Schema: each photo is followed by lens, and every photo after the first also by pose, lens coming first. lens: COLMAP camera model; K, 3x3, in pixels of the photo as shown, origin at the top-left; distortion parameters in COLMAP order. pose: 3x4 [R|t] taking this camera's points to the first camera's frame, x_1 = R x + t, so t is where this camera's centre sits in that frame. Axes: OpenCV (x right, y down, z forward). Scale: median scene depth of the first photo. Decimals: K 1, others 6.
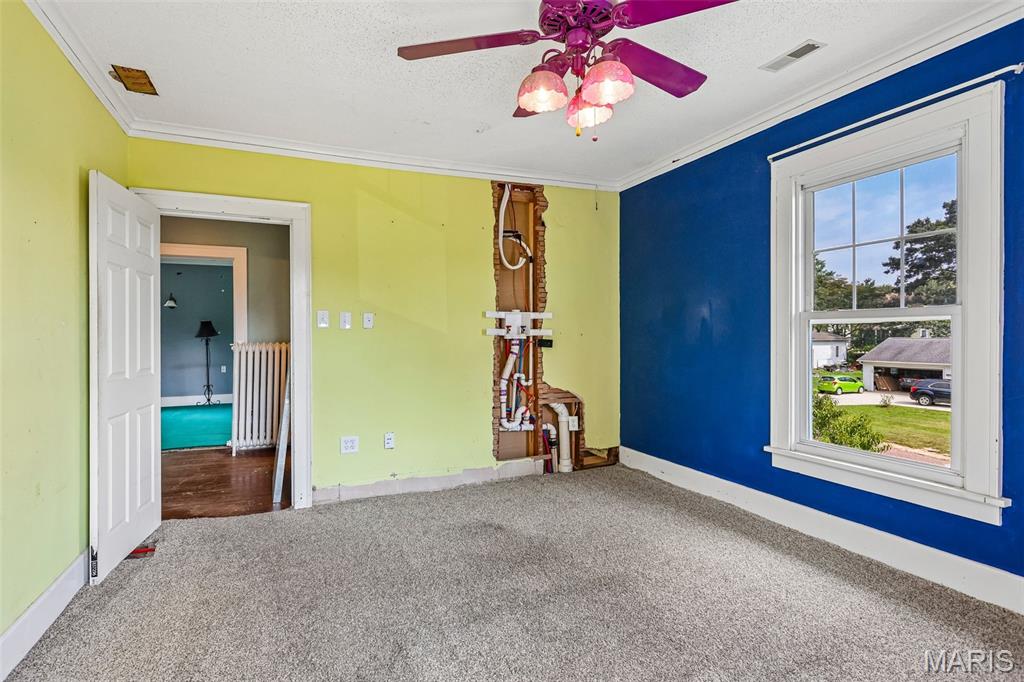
lens RADIAL K [[498.7, 0, 511.7], [0, 498.7, 335.1], [0, 0, 1]] dist [-0.015444, 0.004354]
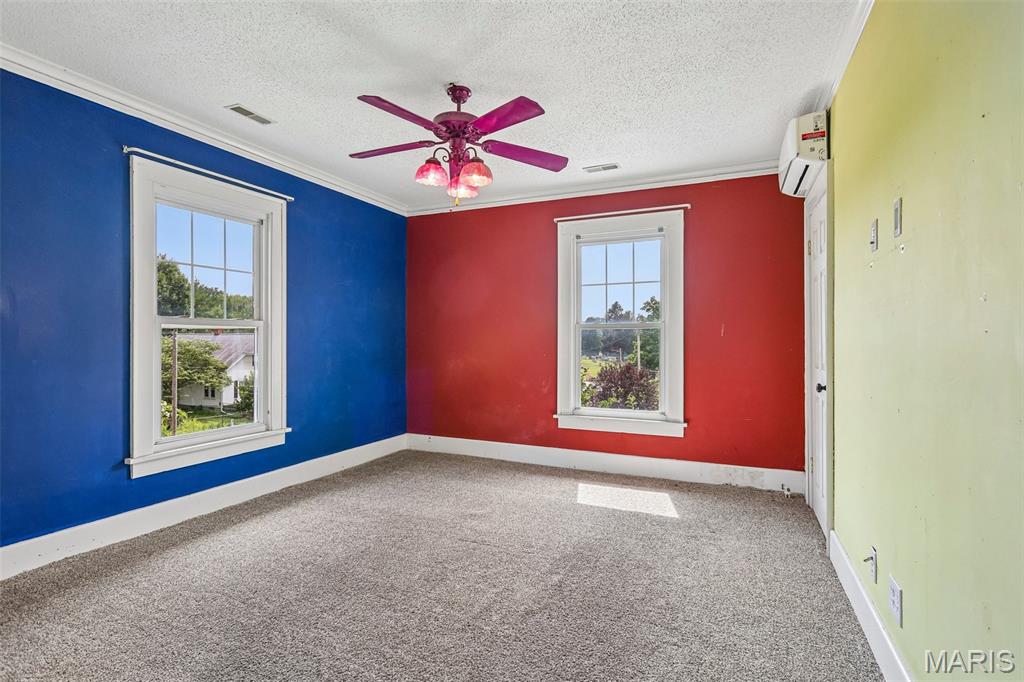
lens RADIAL K [[498.7, 0, 512.3], [0, 498.7, 342.0], [0, 0, 1]] dist [-0.015444, 0.004354]
pose [[-0.669808, -0.001553, 0.742533, -0.726447], [-0.002233, 0.999998, 0.000077, 0.006422], [-0.742531, -0.001606, -0.669810, 1.239477]]
